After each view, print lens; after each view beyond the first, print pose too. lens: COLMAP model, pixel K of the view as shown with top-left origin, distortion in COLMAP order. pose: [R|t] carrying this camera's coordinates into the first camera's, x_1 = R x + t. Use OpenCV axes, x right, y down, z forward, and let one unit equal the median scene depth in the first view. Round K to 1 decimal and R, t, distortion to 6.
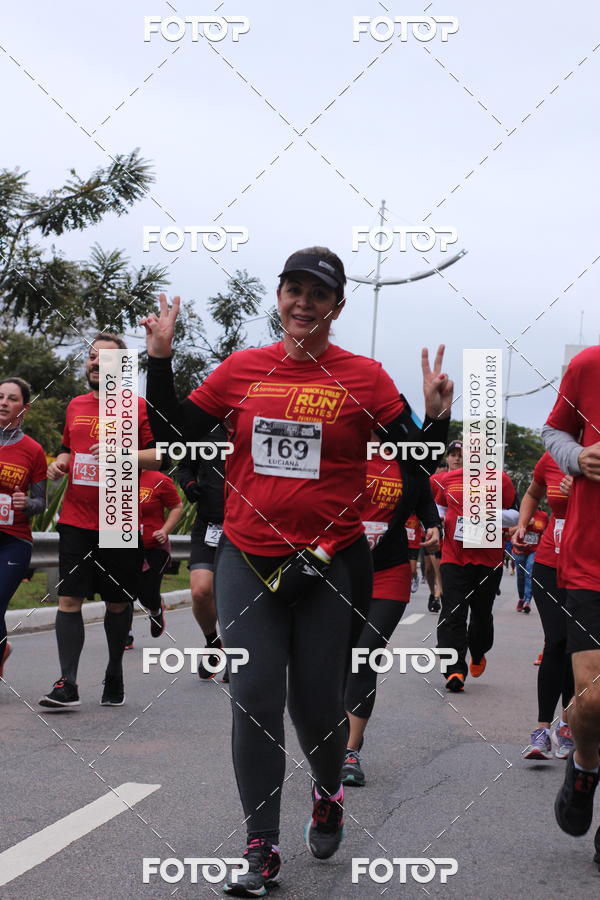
lens RADIAL K [[4309.7, 0, 320.9], [0, 4309.7, 389.3], [0, 0, 1]] dist [0.344839, 4.387076]
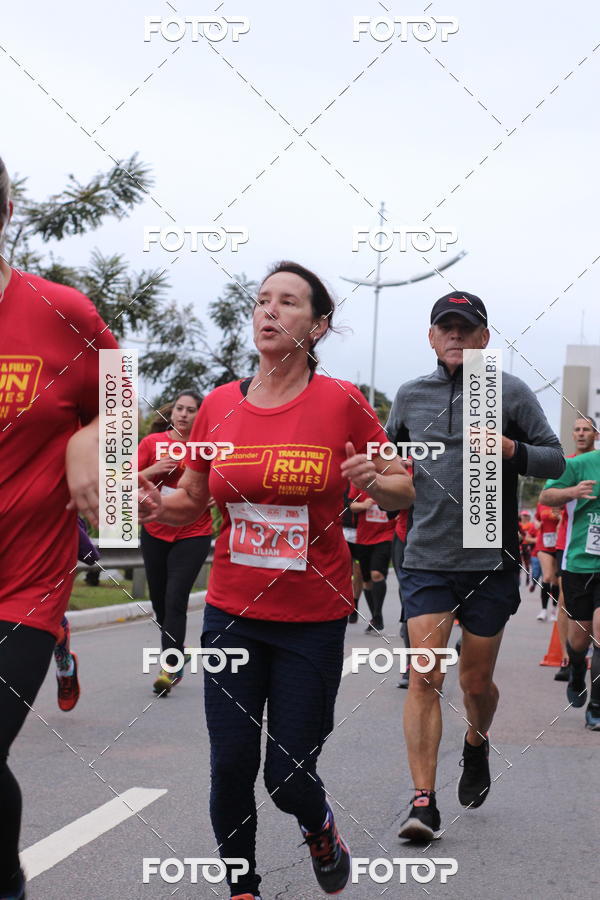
lens RADIAL K [[3611.3, 0, 324.0], [0, 3611.3, 328.9], [0, 0, 1]] dist [0.214354, 5.549311]
pose [[0.999911, -0.012670, -0.004212, 0.004038], [0.012658, 0.999916, -0.002820, -0.012079], [0.004247, 0.002766, 0.999987, 0.162049]]
